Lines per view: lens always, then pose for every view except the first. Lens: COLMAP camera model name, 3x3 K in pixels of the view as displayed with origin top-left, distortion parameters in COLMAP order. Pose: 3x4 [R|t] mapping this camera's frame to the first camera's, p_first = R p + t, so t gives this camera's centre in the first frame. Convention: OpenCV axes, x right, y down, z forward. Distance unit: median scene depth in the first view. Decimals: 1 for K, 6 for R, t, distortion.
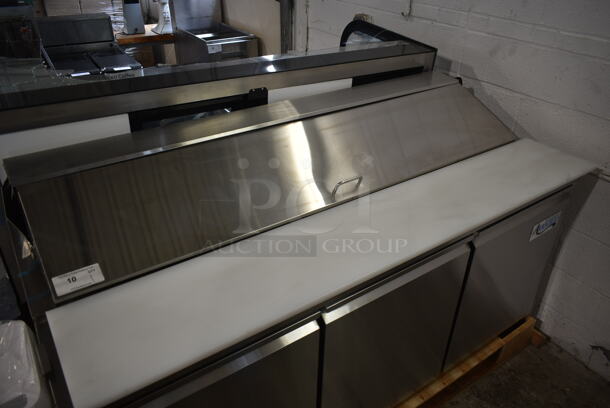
lens RADIAL K [[457.4, 0, 307.5], [0, 457.4, 203.3], [0, 0, 1]] dist [-0.010866, 0.000267]
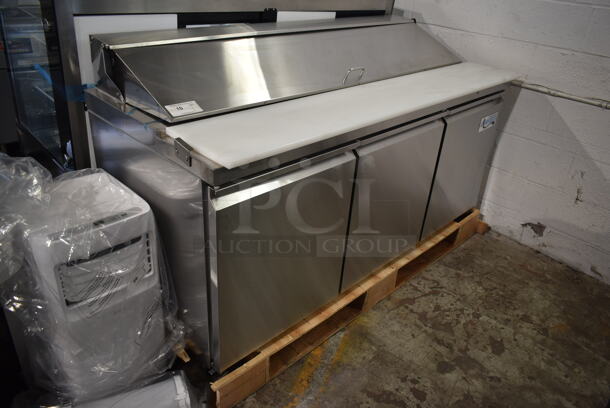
lens RADIAL K [[457.4, 0, 307.3], [0, 457.4, 202.8], [0, 0, 1]] dist [-0.010866, 0.000267]
pose [[0.981506, -0.045043, 0.186059, -0.218017], [0.050421, 0.998433, -0.024269, 0.253310], [-0.184674, 0.033201, 0.982239, -0.169181]]
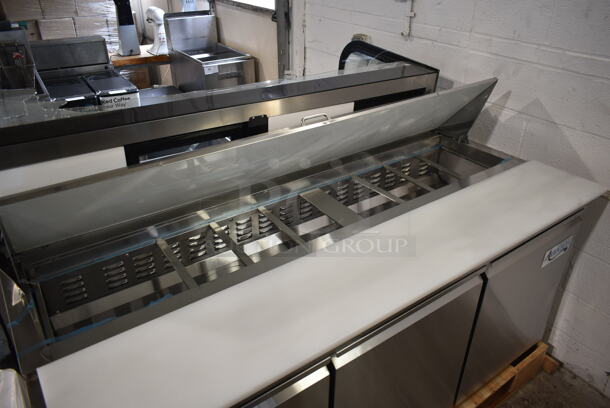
lens RADIAL K [[457.4, 0, 308.1], [0, 457.4, 203.5], [0, 0, 1]] dist [-0.010866, 0.000267]
pose [[0.999799, -0.018476, 0.007786, -0.010918], [0.018678, 0.999470, -0.026649, -0.031595], [-0.007289, 0.026789, 0.999615, 0.029589]]
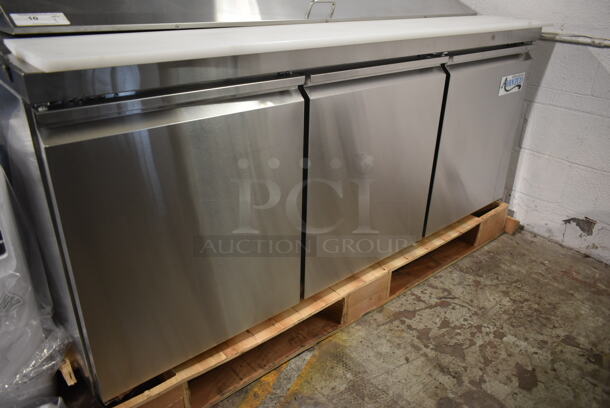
lens RADIAL K [[457.4, 0, 306.9], [0, 457.4, 202.6], [0, 0, 1]] dist [-0.010866, 0.000267]
pose [[0.994642, -0.039995, 0.095326, -0.039662], [0.048307, 0.995076, -0.086546, 0.335028], [-0.091395, 0.090687, 0.991677, 0.043842]]
